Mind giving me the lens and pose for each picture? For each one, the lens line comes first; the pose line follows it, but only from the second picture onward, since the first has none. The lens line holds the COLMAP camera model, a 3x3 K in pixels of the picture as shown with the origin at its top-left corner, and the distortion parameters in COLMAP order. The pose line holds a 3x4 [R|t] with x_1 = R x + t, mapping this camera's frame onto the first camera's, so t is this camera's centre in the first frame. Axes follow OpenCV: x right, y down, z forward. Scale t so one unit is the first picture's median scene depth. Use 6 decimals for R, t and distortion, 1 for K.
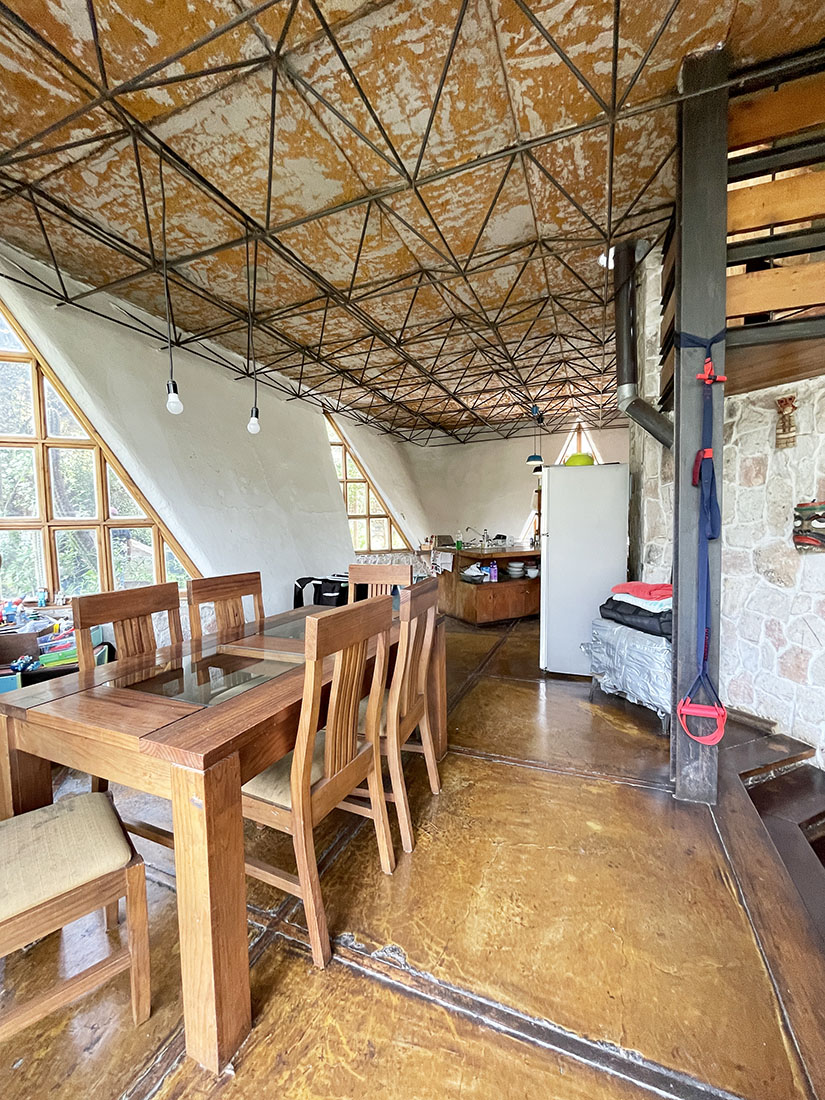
lens RADIAL K [[449.3, 0, 414.3], [0, 449.3, 549.2], [0, 0, 1]] dist [-0.000294, 0.000048]
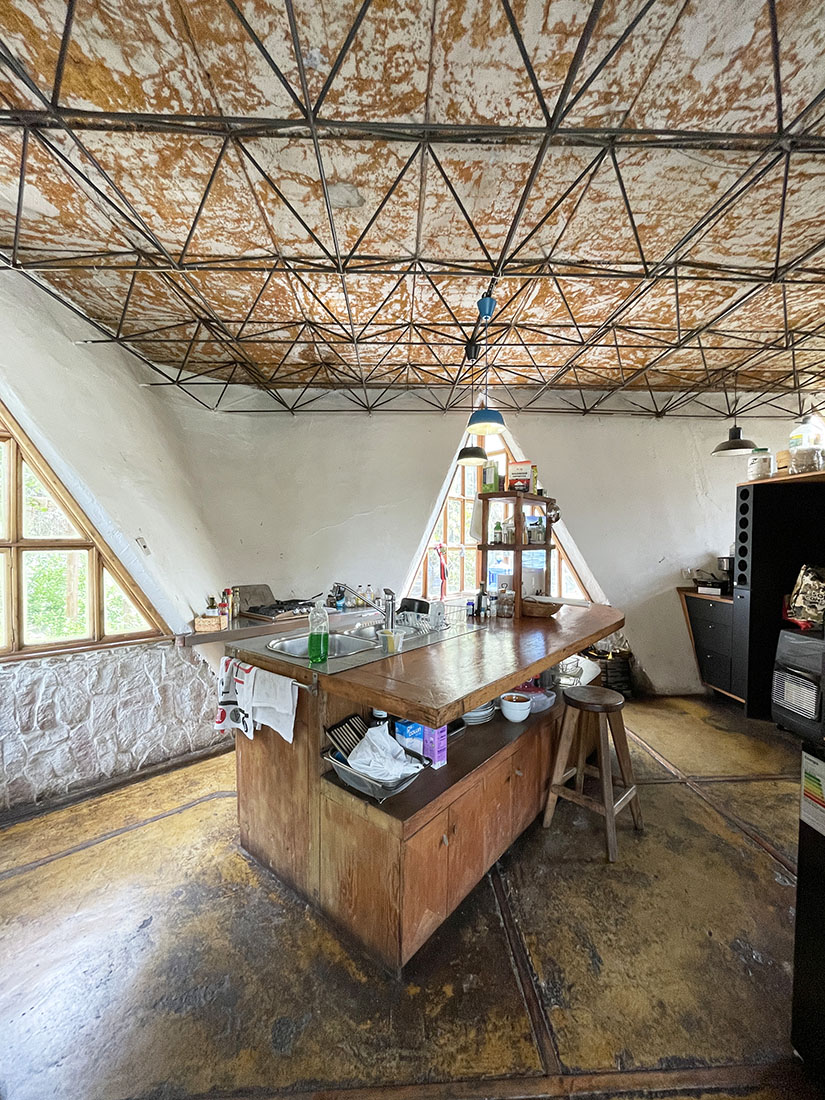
lens RADIAL K [[458.3, 0, 412.5], [0, 458.3, 550.0], [0, 0, 1]] dist [0.001258, 0.000084]
pose [[0.912859, 0.016709, 0.407933, 0.024786], [0.005979, 0.998508, -0.054280, -0.047200], [-0.408231, 0.051989, 0.911397, 0.559189]]
